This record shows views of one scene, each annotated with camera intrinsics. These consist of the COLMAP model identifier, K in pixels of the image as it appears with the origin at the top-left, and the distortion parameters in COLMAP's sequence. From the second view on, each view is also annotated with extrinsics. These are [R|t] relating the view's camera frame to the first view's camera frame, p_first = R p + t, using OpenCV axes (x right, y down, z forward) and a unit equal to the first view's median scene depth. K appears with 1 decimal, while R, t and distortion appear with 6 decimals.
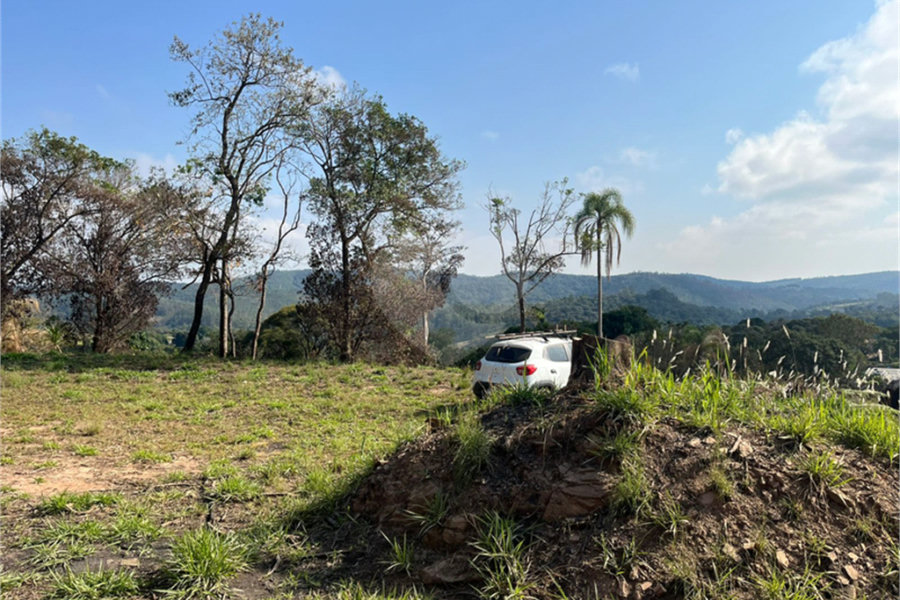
lens RADIAL K [[678.9, 0, 455.6], [0, 678.9, 294.2], [0, 0, 1]] dist [0.080845, -0.097825]
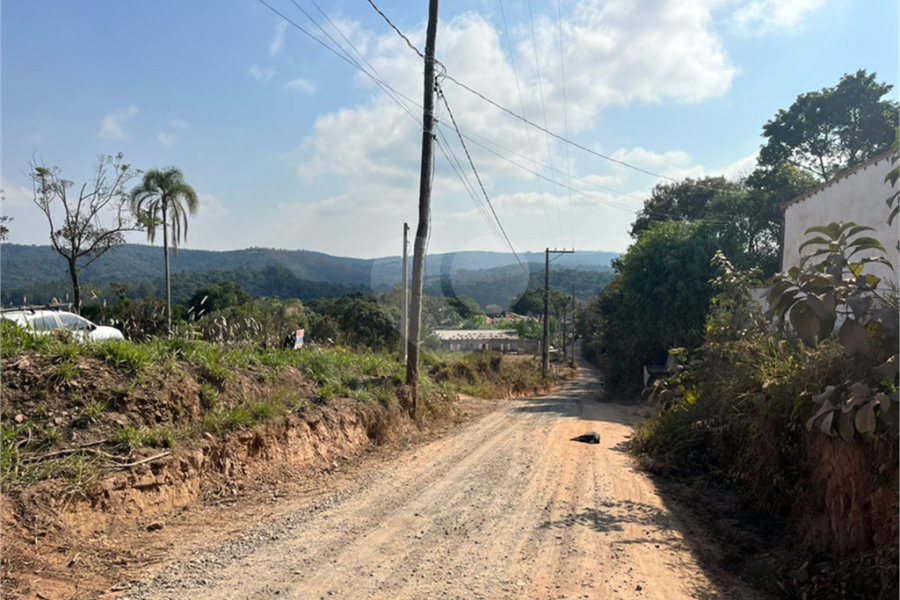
lens RADIAL K [[678.9, 0, 455.3], [0, 678.9, 303.2], [0, 0, 1]] dist [0.080845, -0.097825]
pose [[0.856319, -0.025992, 0.515793, 0.074828], [0.001047, 0.998818, 0.048594, -0.000408], [-0.516447, -0.041072, 0.855334, -0.157988]]
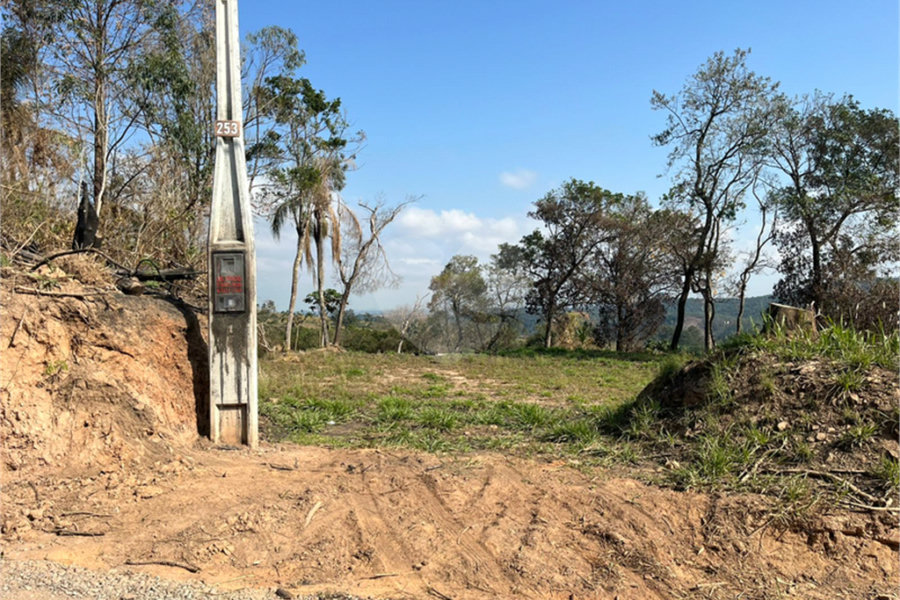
lens RADIAL K [[678.9, 0, 459.5], [0, 678.9, 303.8], [0, 0, 1]] dist [0.080845, -0.097825]
pose [[0.724394, -0.024028, -0.688968, 0.149186], [0.018027, 0.999711, -0.015912, 0.014988], [0.689151, -0.000893, 0.724617, -0.101153]]
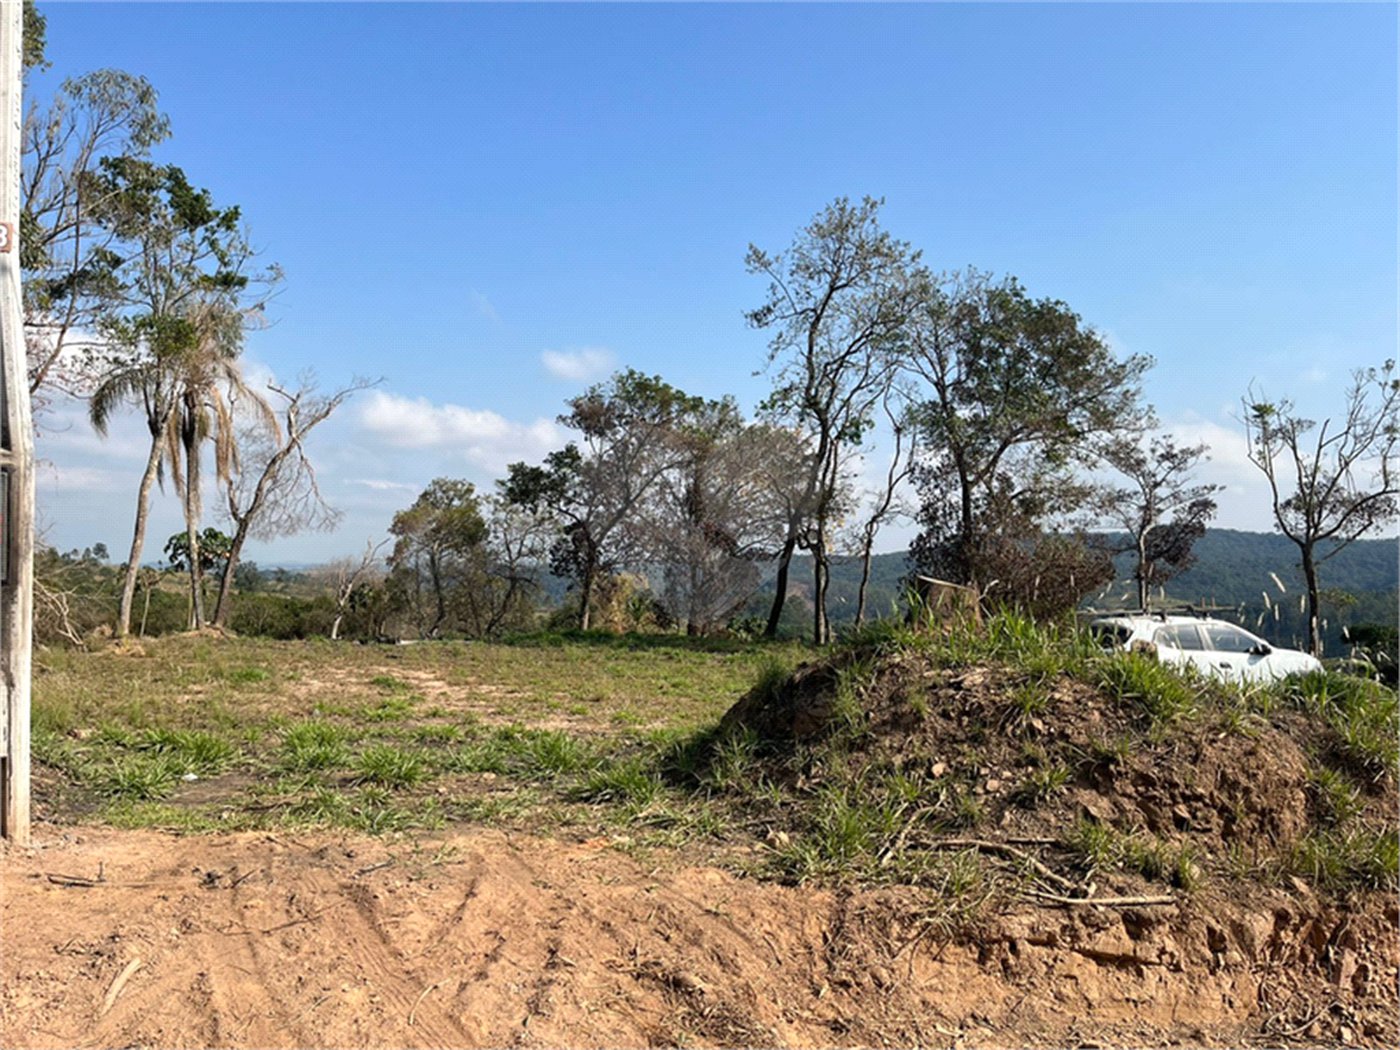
lens RADIAL K [[1056.1, 0, 708.3], [0, 1056.1, 535.5], [0, 0, 1]] dist [0.067168, -0.070827]
pose [[0.870317, -0.018063, -0.492161, 0.139060], [0.000973, 0.999388, -0.034959, 0.011114], [0.492491, 0.029947, 0.869802, -0.087656]]
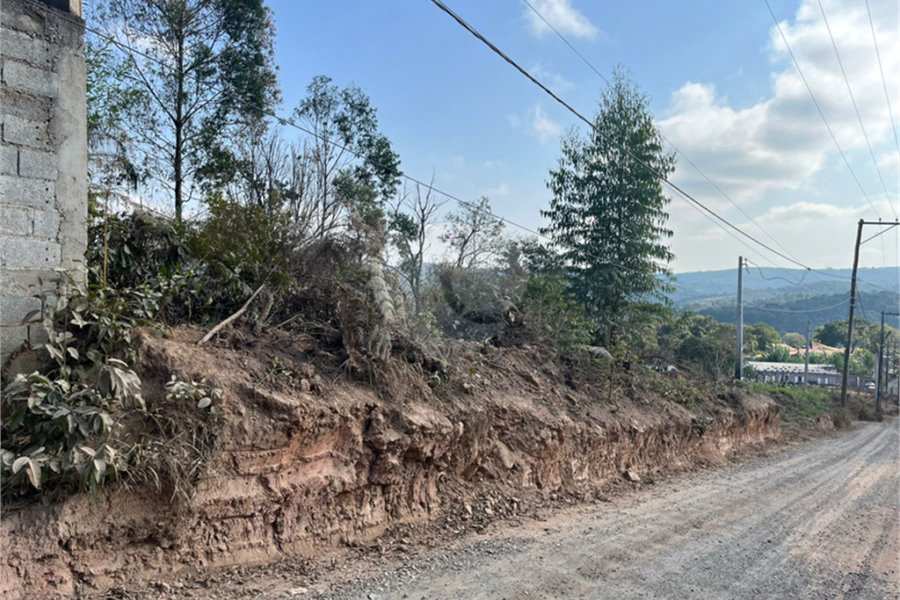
lens RADIAL K [[678.9, 0, 428.3], [0, 678.9, 301.4], [0, 0, 1]] dist [0.080845, -0.097825]
pose [[0.991978, 0.006388, 0.126248, -0.763611], [-0.009865, 0.999589, 0.026933, -0.168282], [-0.126024, -0.027962, 0.991633, -1.018205]]
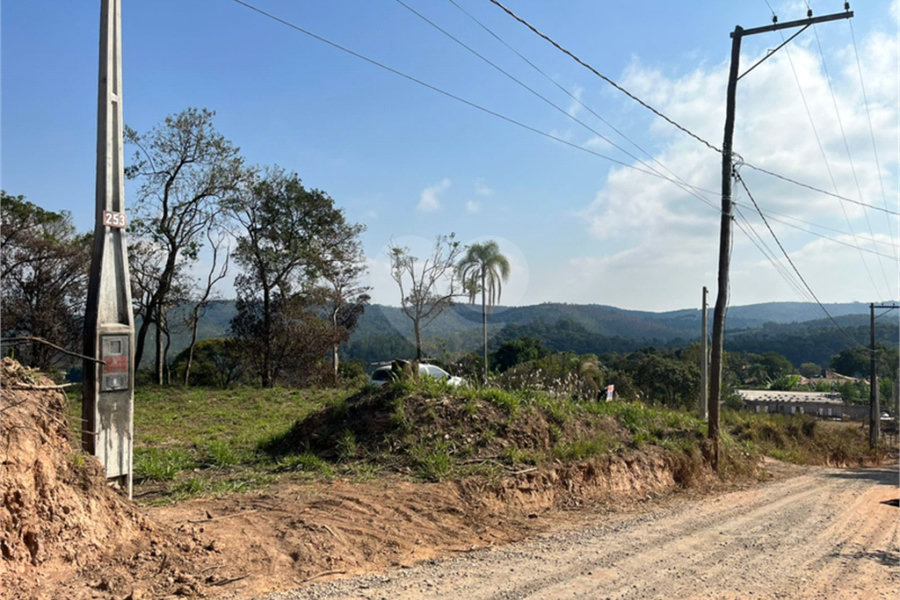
lens RADIAL K [[678.9, 0, 457.0], [0, 678.9, 303.6], [0, 0, 1]] dist [0.080845, -0.097825]
pose [[0.992135, -0.000511, 0.125174, 0.023569], [0.004391, 0.999518, -0.030718, -0.010949], [-0.125098, 0.031026, 0.991659, -0.253560]]
